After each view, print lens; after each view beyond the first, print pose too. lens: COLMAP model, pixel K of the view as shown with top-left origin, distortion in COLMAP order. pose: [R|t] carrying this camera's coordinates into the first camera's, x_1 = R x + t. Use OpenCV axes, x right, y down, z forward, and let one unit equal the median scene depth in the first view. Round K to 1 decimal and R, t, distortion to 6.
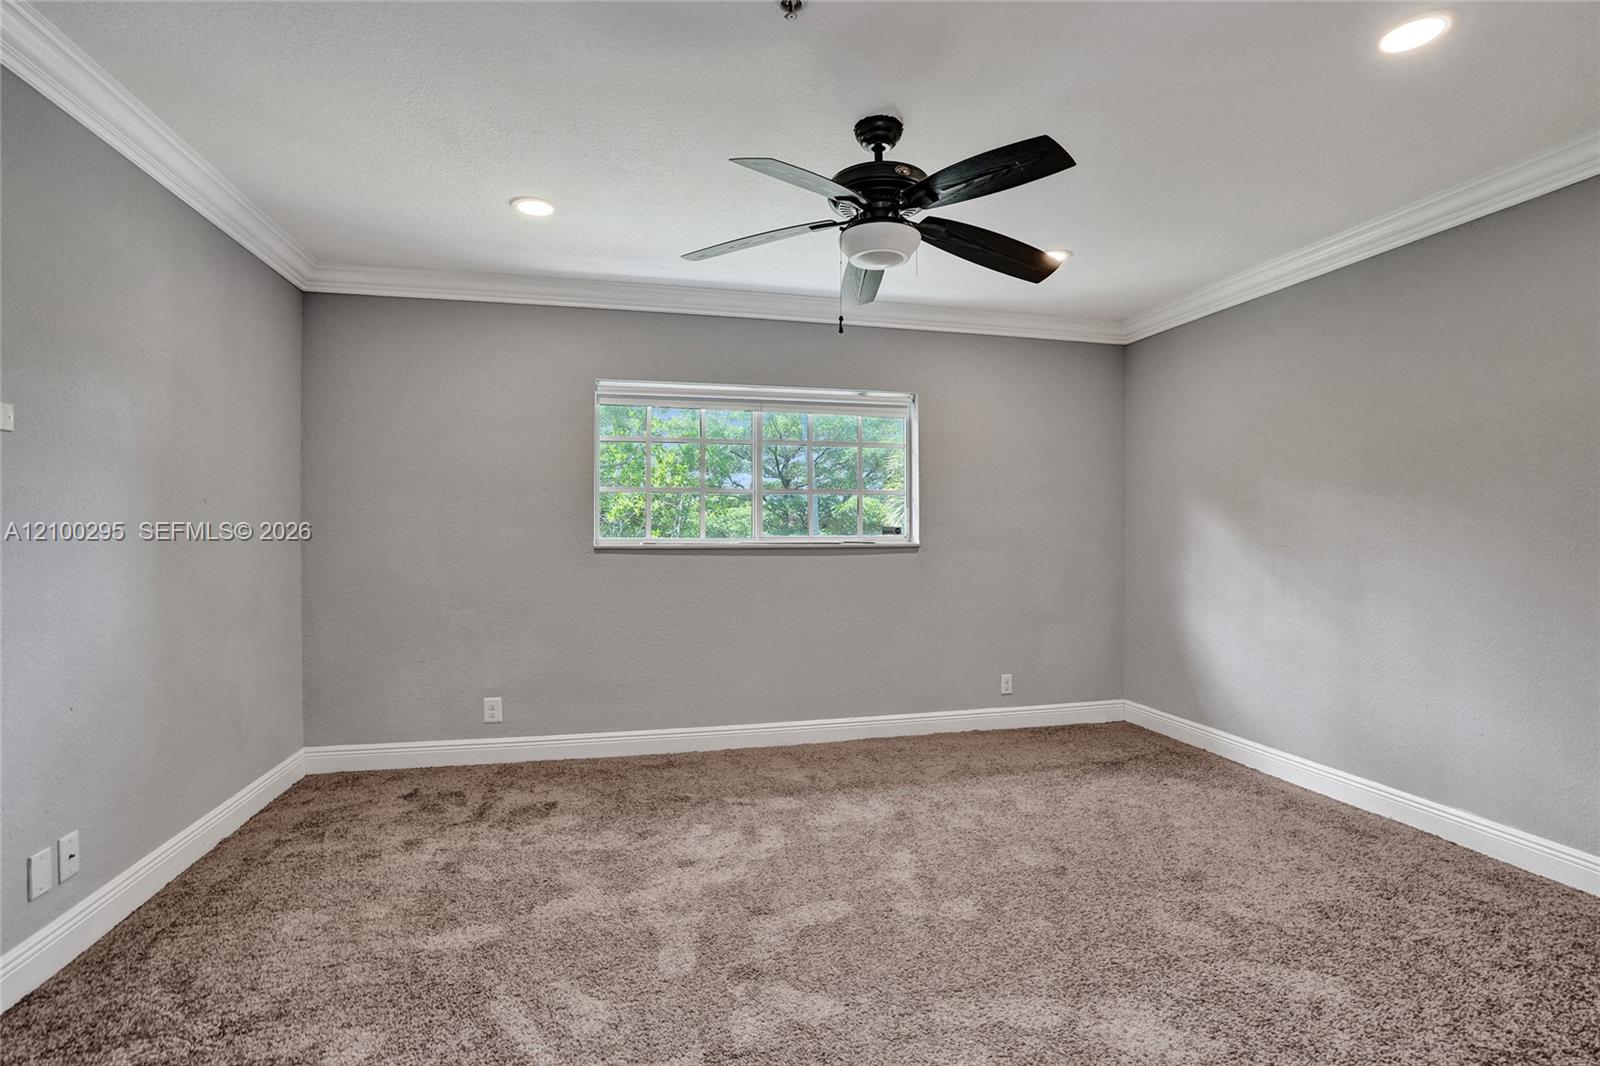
lens RADIAL K [[752.5, 0, 803.7], [0, 752.5, 527.0], [0, 0, 1]] dist [-0.067492, 0.028706]
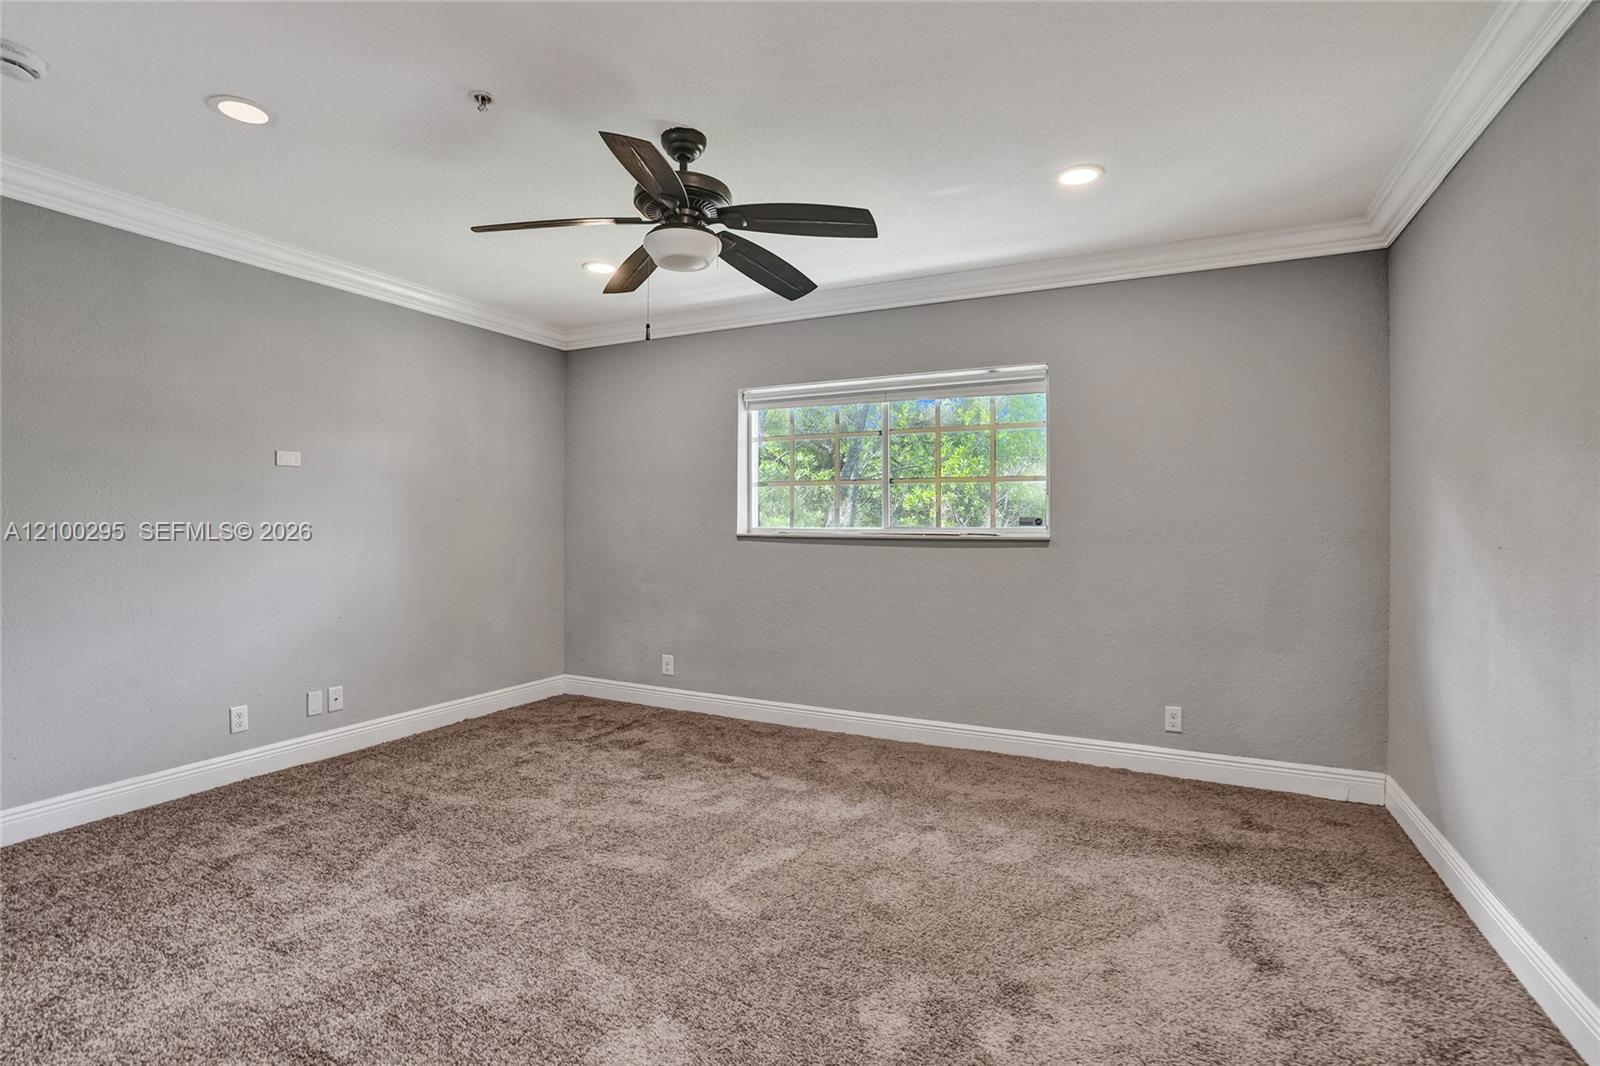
lens RADIAL K [[752.5, 0, 803.7], [0, 752.5, 527.0], [0, 0, 1]] dist [-0.067492, 0.028706]
pose [[0.757215, 0.006167, -0.653137, 0.618259], [0.001699, 0.999933, 0.011411, 0.000737], [0.653164, -0.009751, 0.757154, 0.213452]]
